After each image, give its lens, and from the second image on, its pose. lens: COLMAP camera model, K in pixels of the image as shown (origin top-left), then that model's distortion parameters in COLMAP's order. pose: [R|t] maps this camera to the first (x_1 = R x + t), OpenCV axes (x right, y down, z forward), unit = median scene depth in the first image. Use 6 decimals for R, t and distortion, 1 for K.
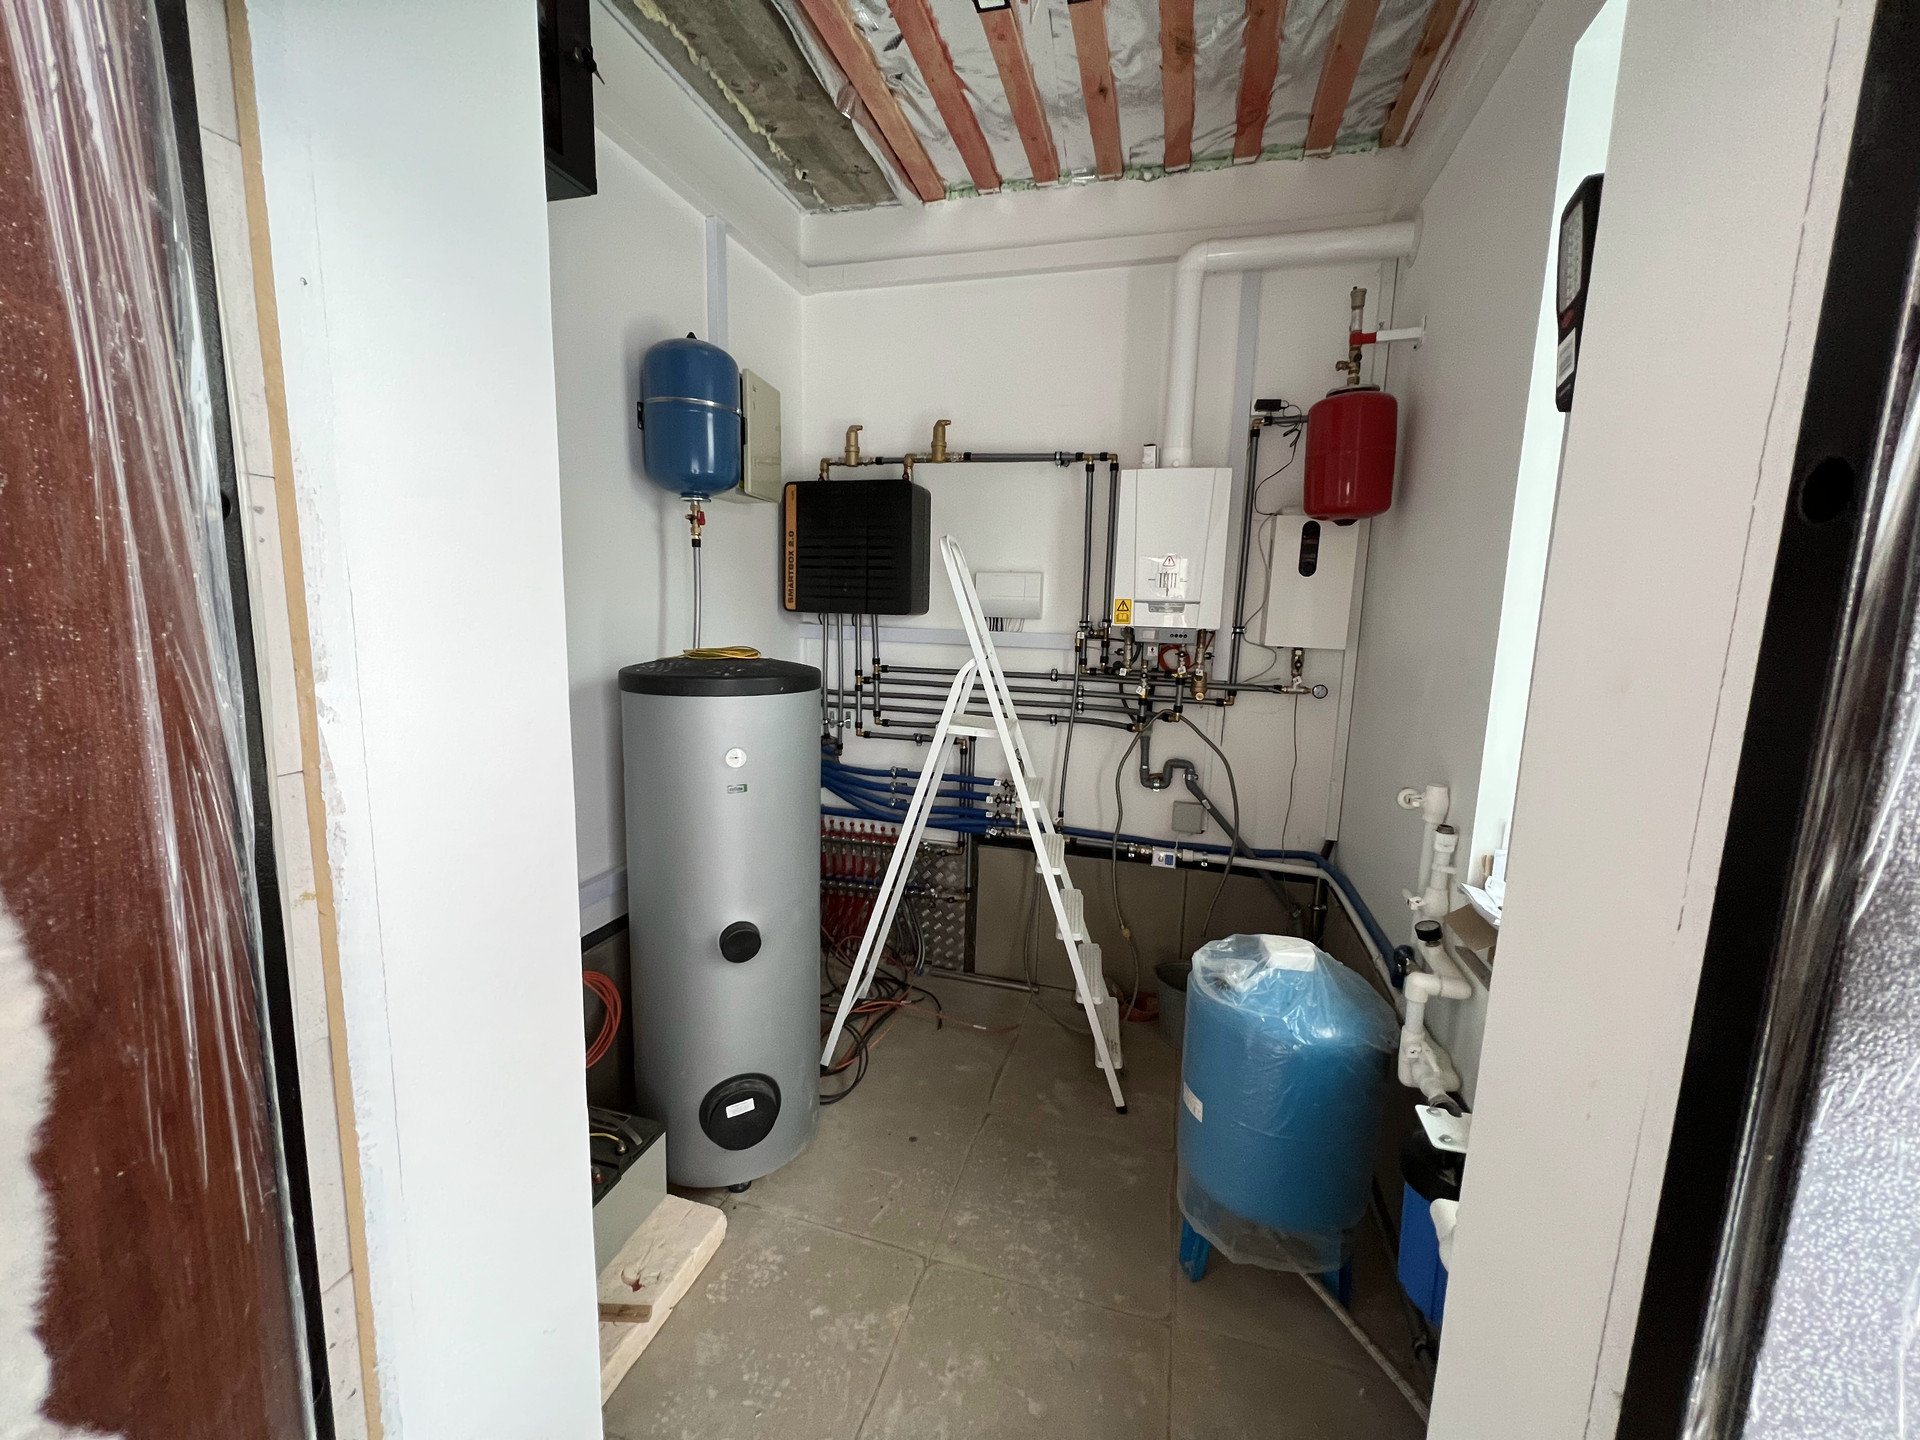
lens RADIAL K [[768.4, 0, 961.3], [0, 768.4, 716.0], [0, 0, 1]] dist [-0.000757, 0.000378]
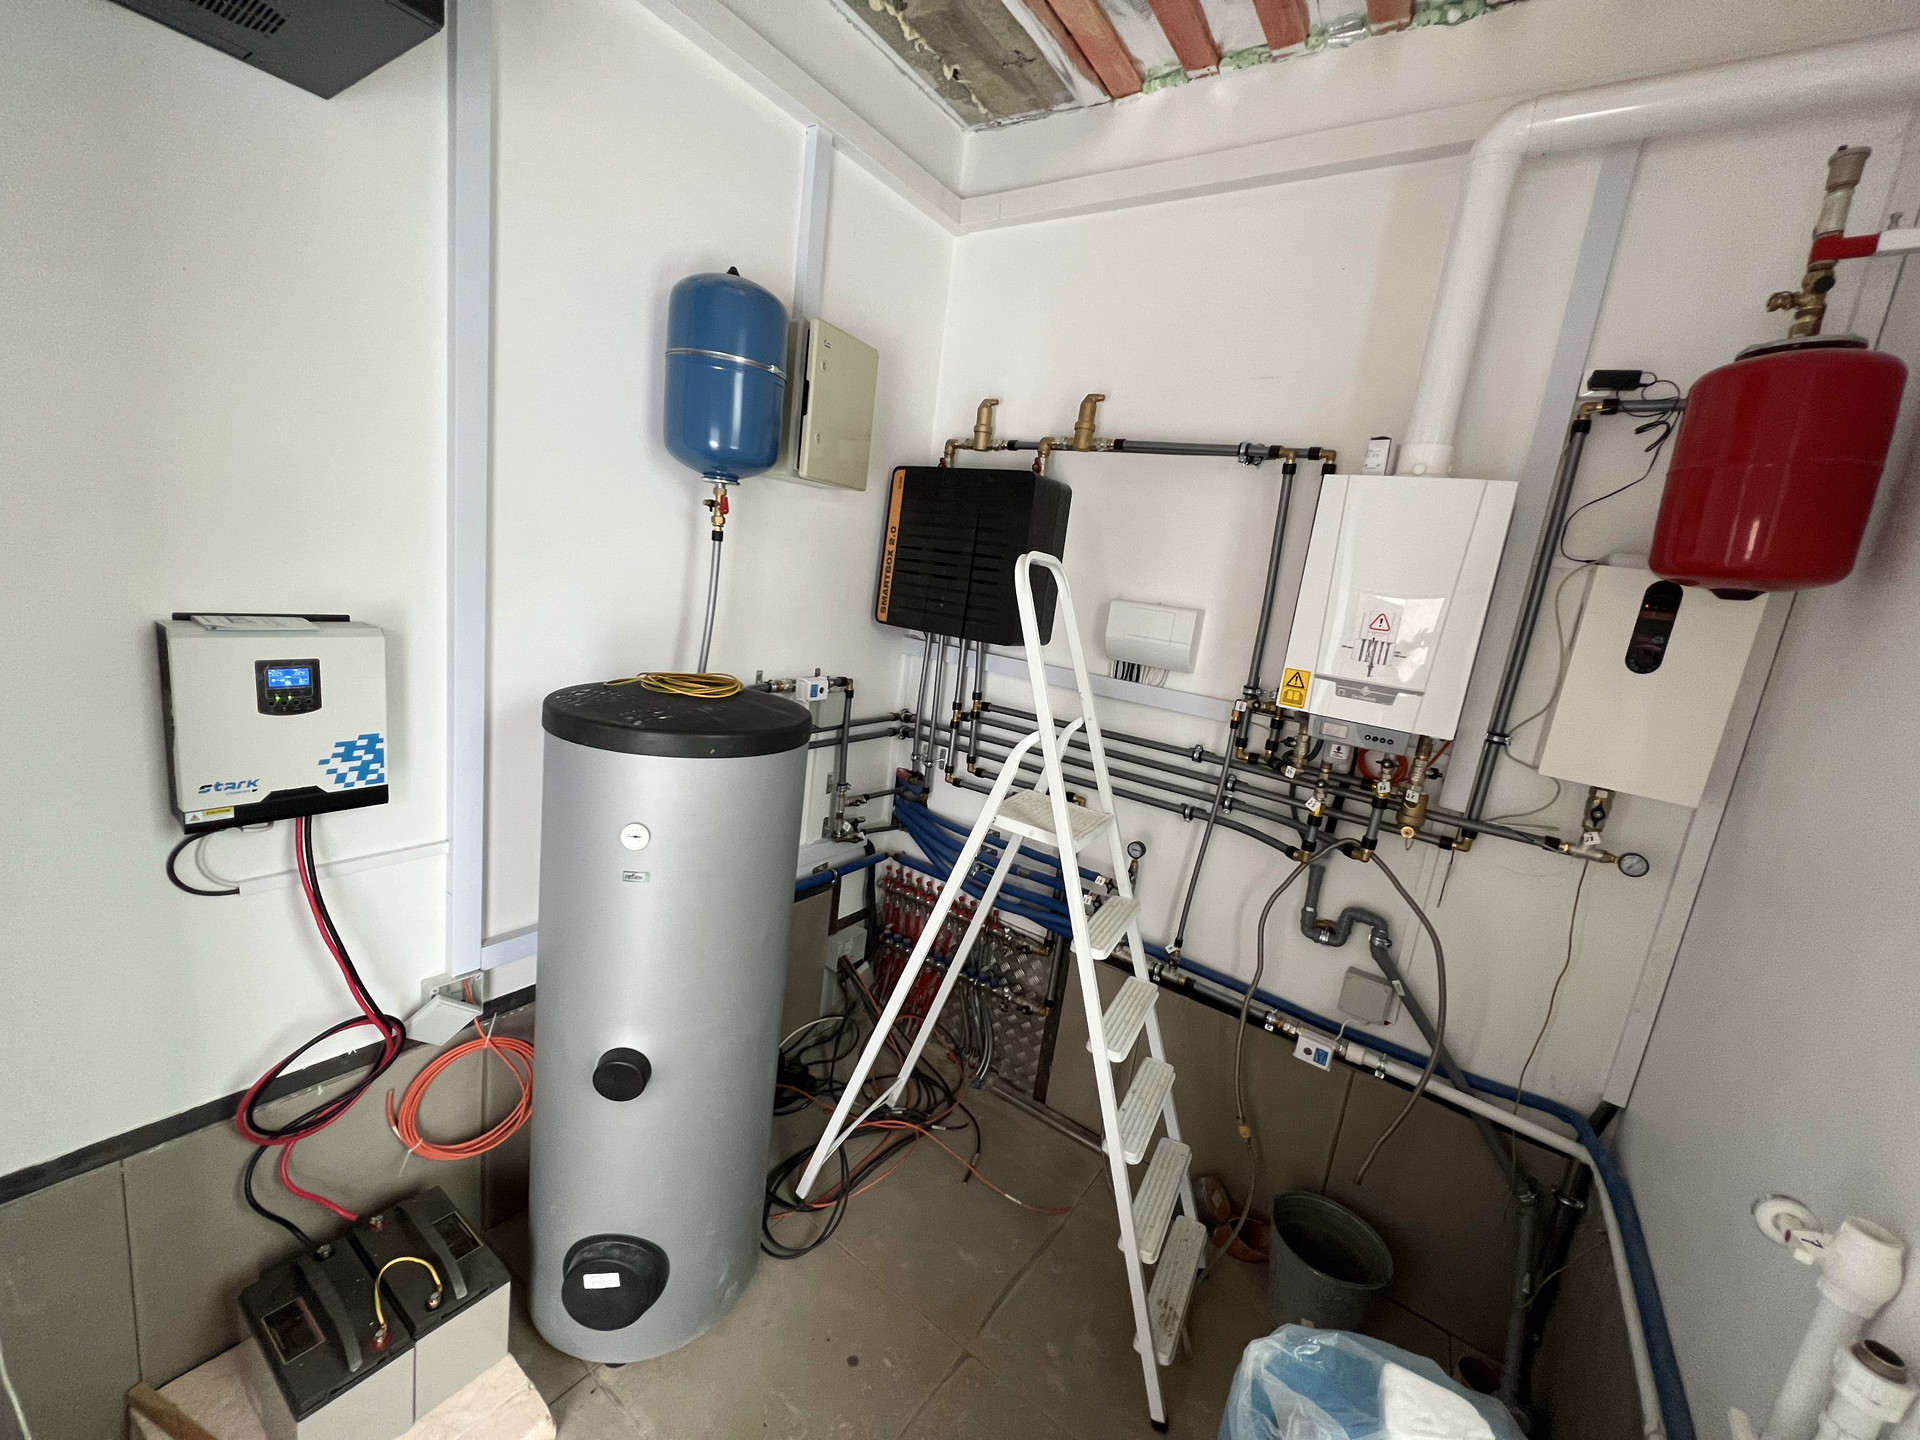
lens RADIAL K [[768.4, 0, 960.9], [0, 768.4, 715.4], [0, 0, 1]] dist [-0.000757, 0.000378]
pose [[0.939788, 0.152801, -0.305697, 0.134199], [-0.148181, 0.988214, 0.038406, -0.087961], [0.307963, 0.009205, 0.951354, 0.257951]]
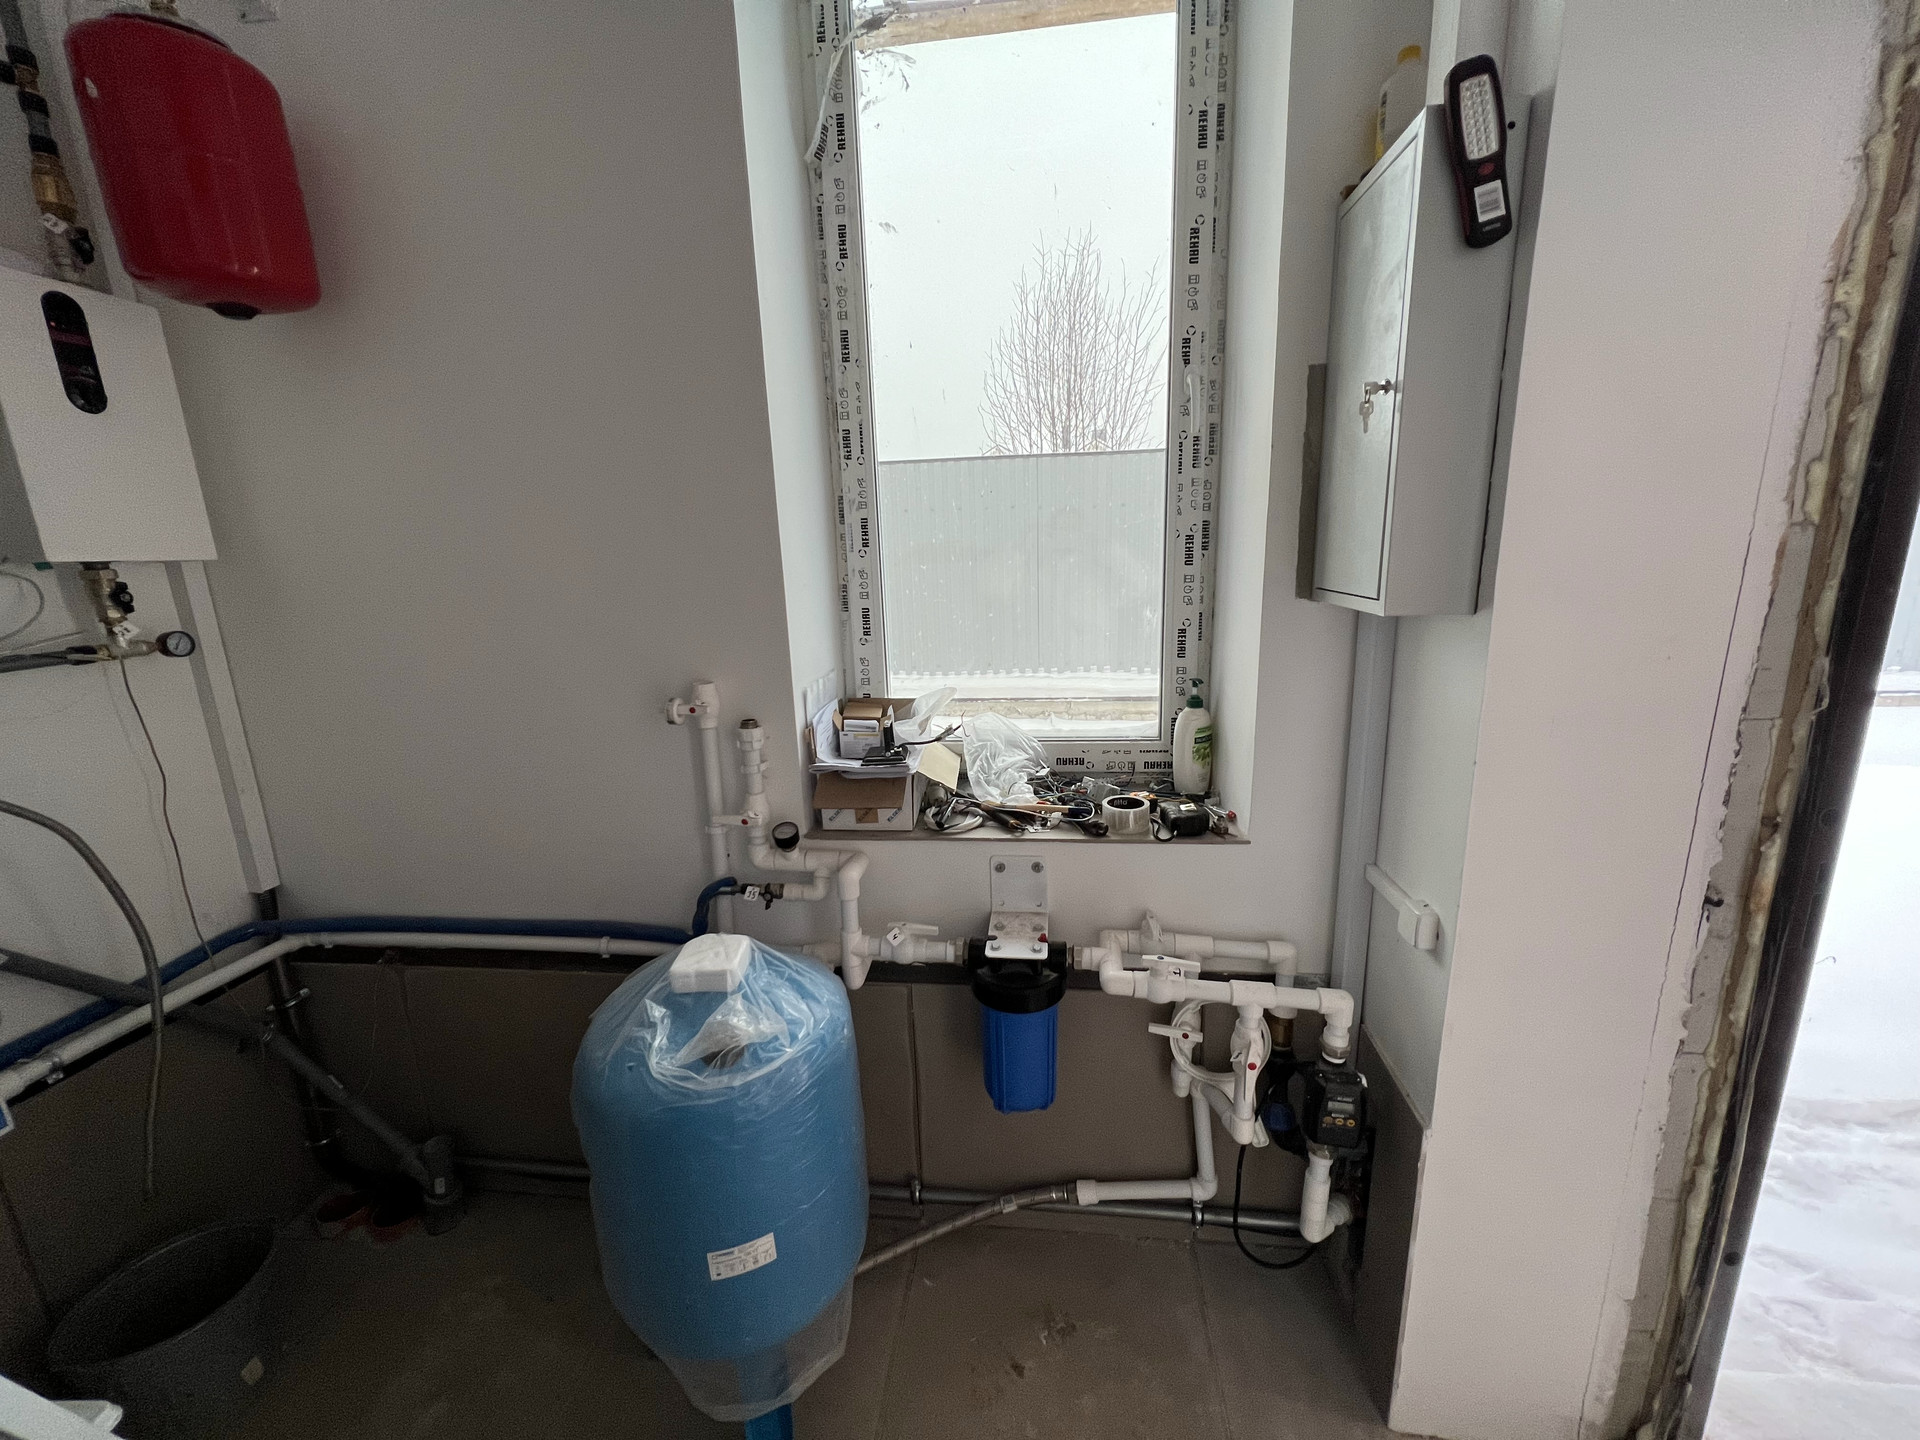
lens RADIAL K [[768.4, 0, 956.8], [0, 768.4, 712.8], [0, 0, 1]] dist [-0.000757, 0.000378]
pose [[-0.148713, -0.239668, 0.959398, -0.135360], [0.177597, 0.947938, 0.264334, -0.029956], [-0.972802, 0.209696, -0.098406, 0.507382]]
